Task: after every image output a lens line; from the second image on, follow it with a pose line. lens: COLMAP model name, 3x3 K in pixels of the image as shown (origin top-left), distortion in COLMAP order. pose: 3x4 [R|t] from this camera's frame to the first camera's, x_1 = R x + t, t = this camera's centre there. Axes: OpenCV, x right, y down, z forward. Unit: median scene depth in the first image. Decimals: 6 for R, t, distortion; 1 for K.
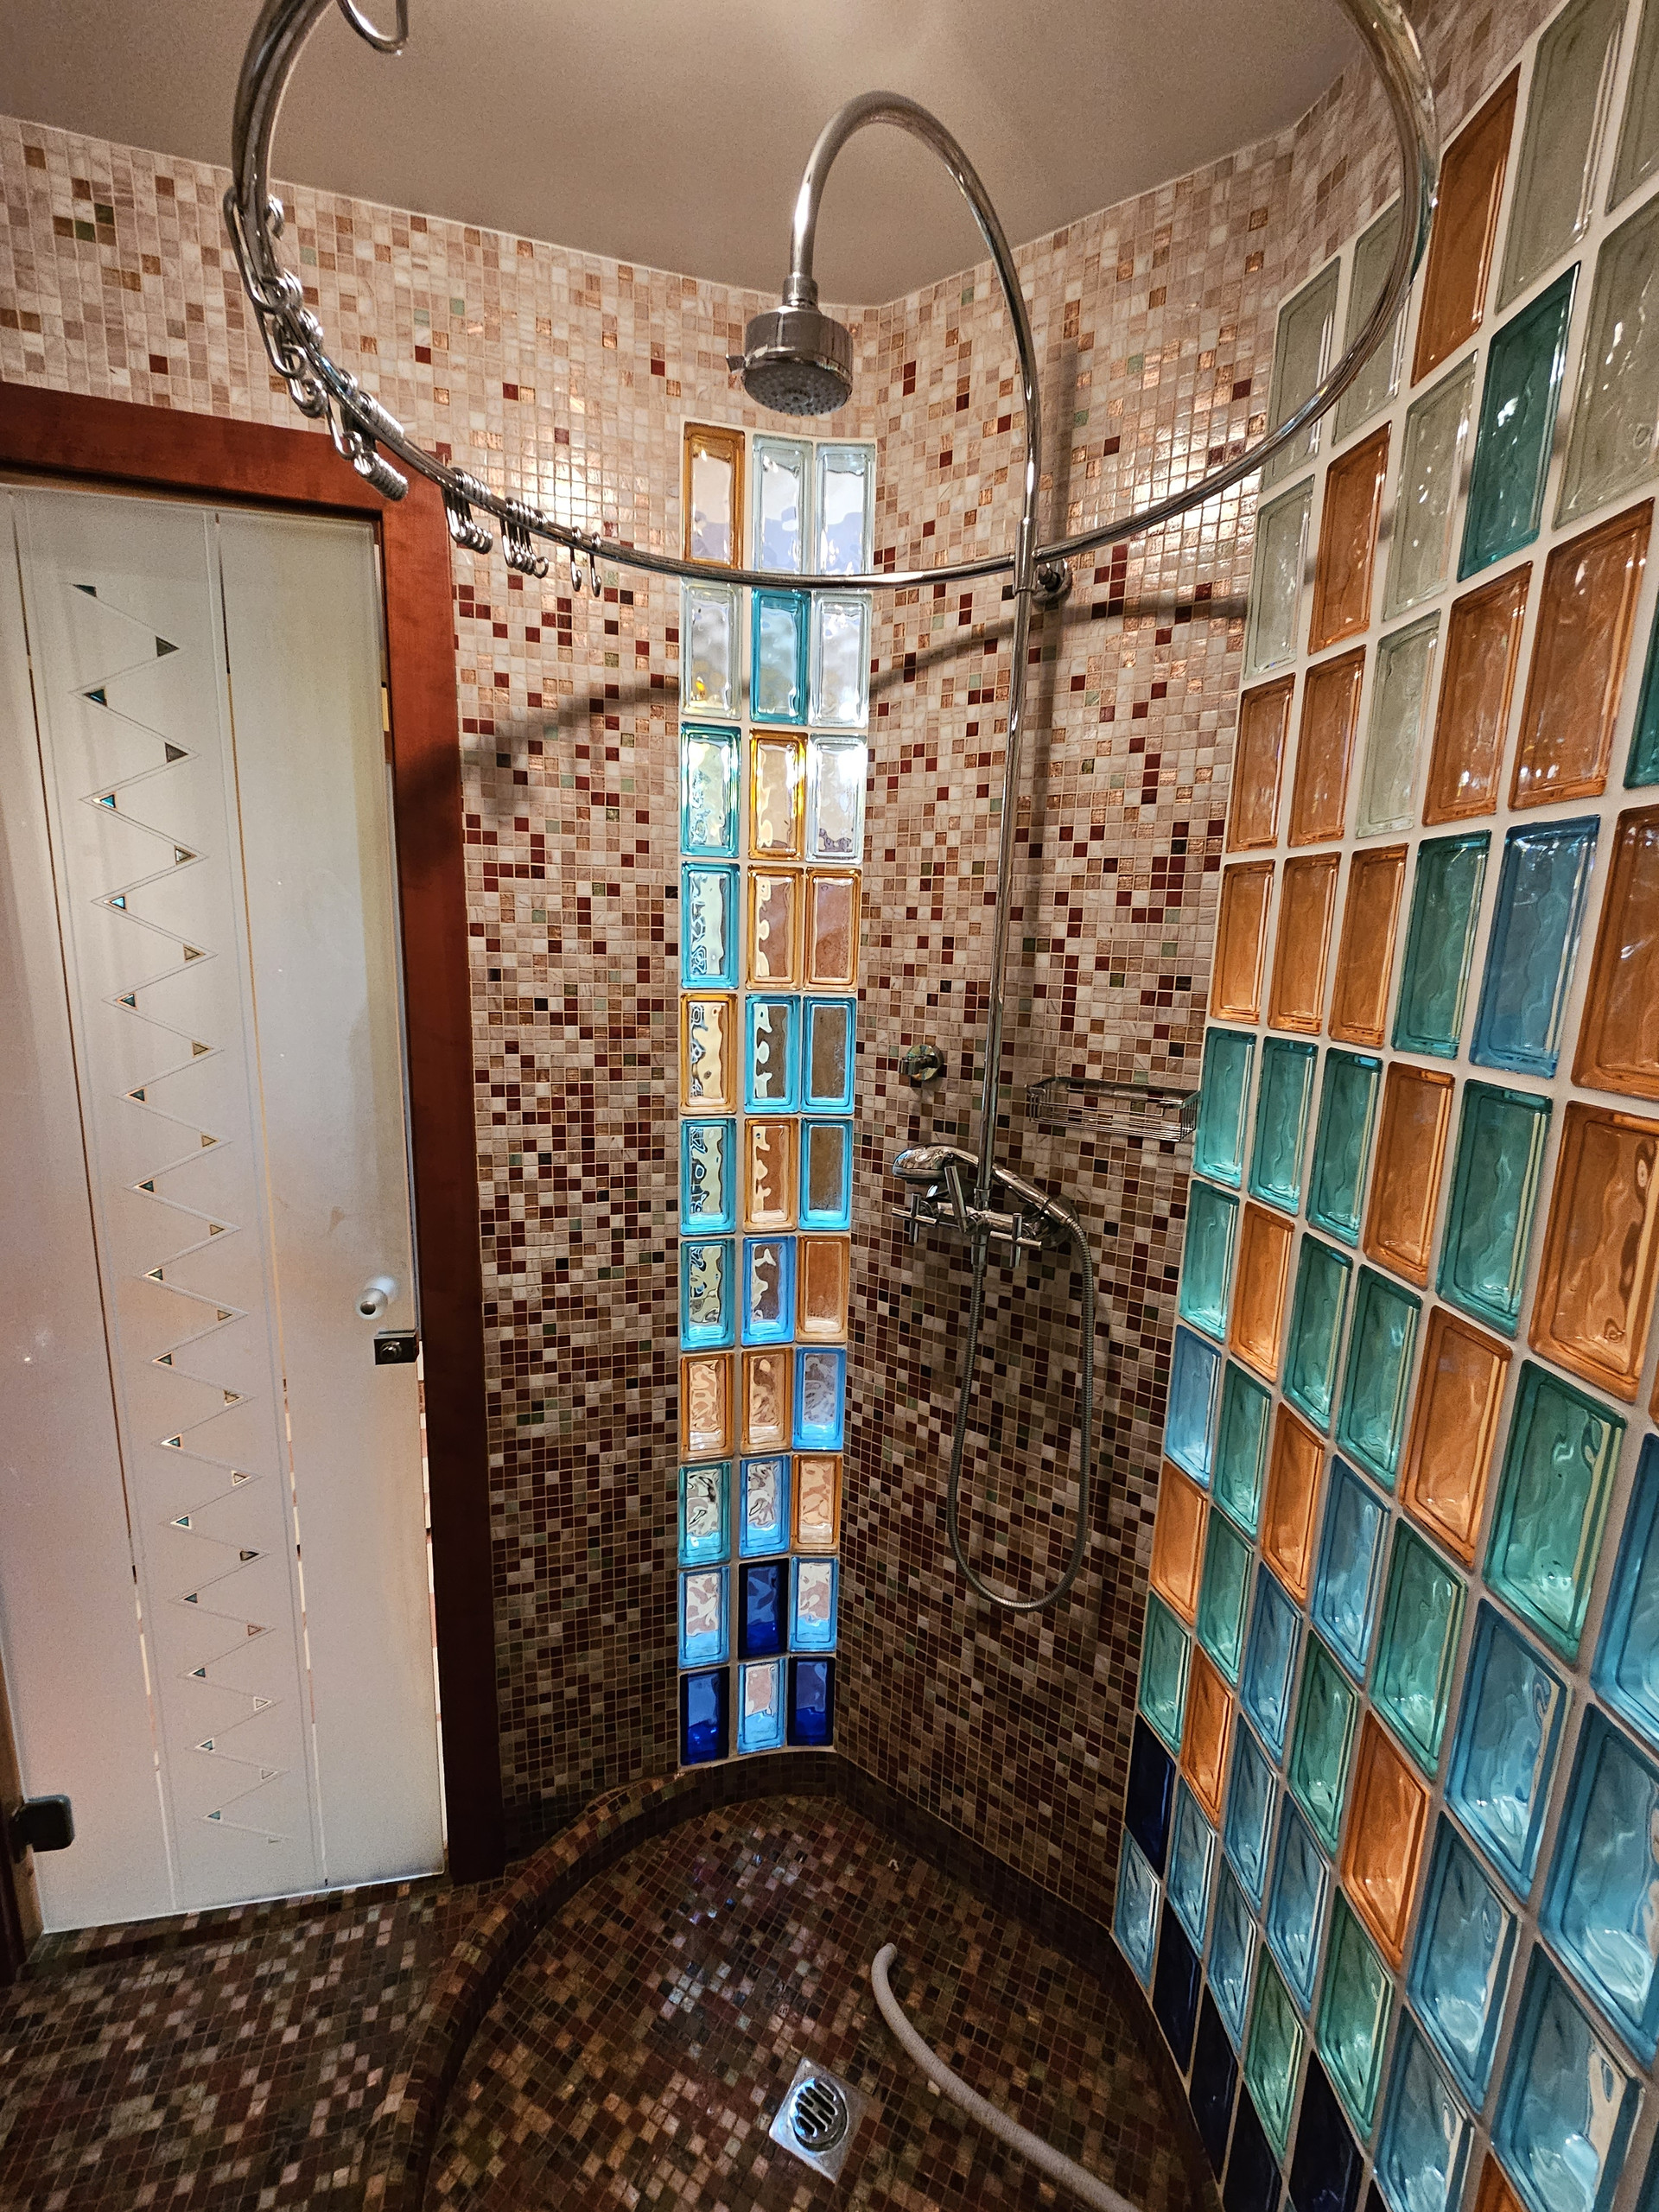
lens RADIAL K [[899.9, 0, 831.0], [0, 899.9, 1096.5], [0, 0, 1]] dist [-0.000057, -0.001027]
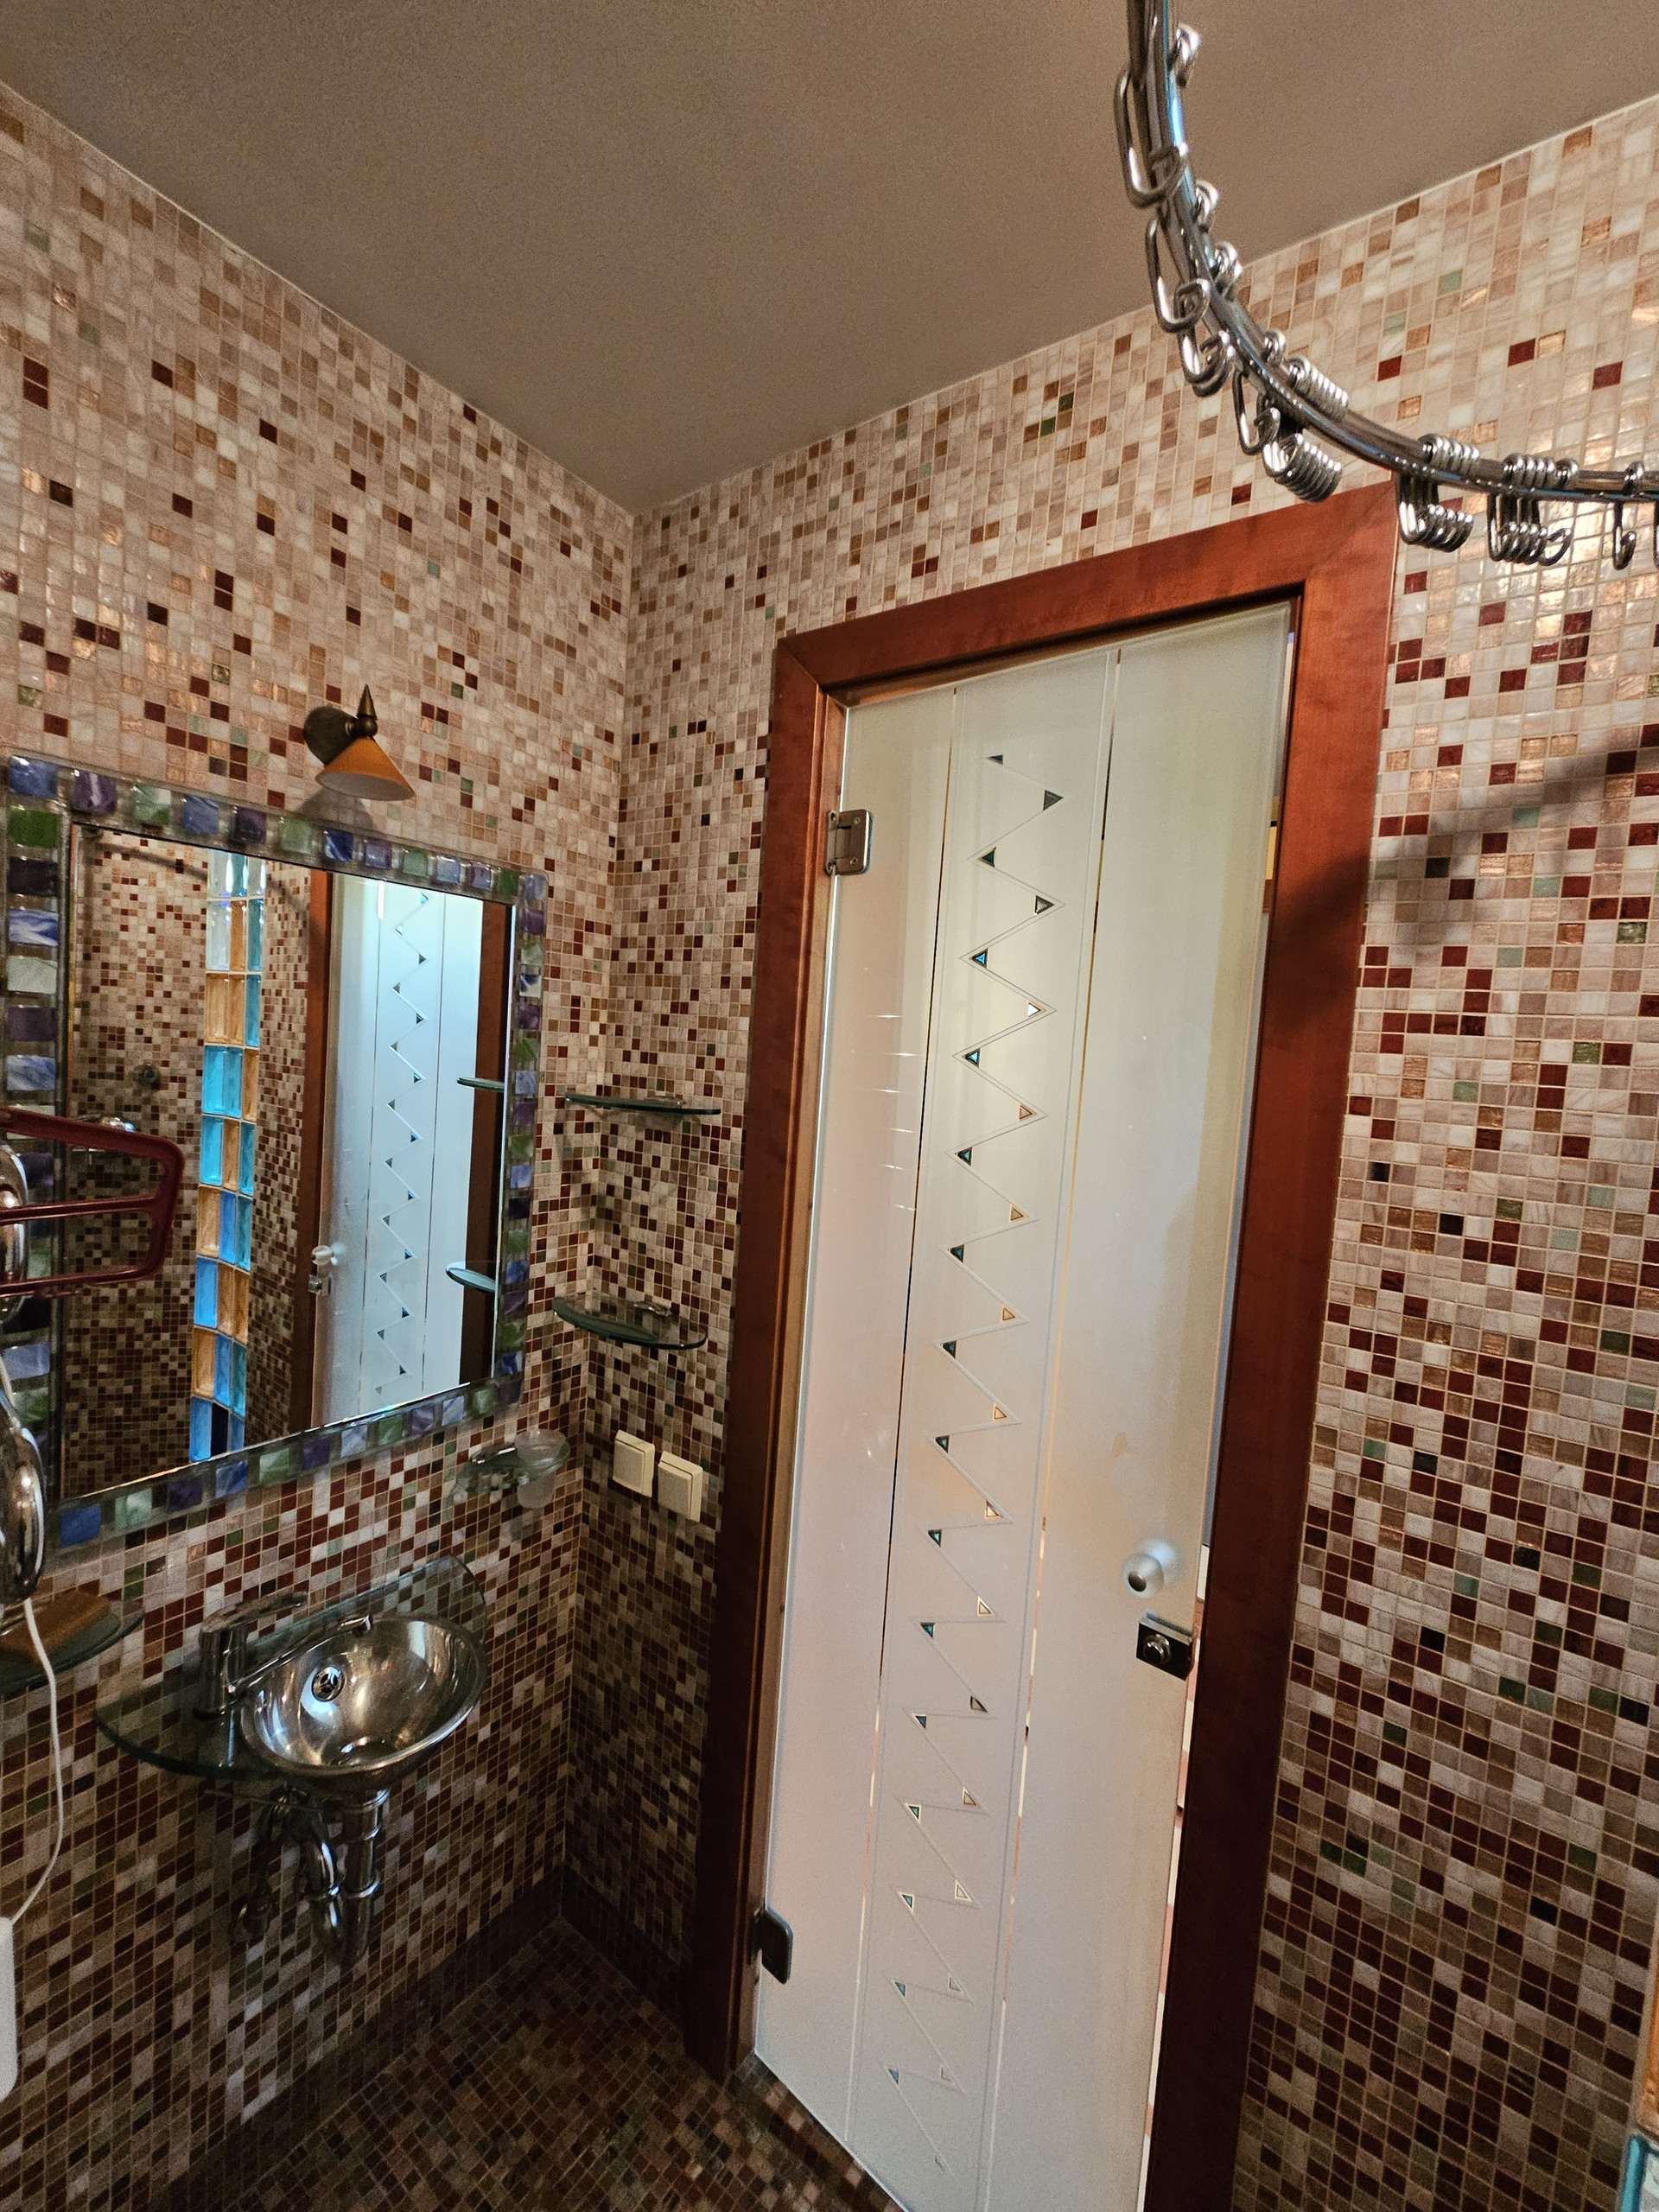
lens RADIAL K [[899.9, 0, 831.0], [0, 899.9, 1096.5], [0, 0, 1]] dist [-0.000057, -0.001027]
pose [[0.619186, 0.059599, -0.782980, -0.095923], [-0.182489, 0.980737, -0.069662, -0.065330], [0.763745, 0.186019, 0.618135, 0.238626]]
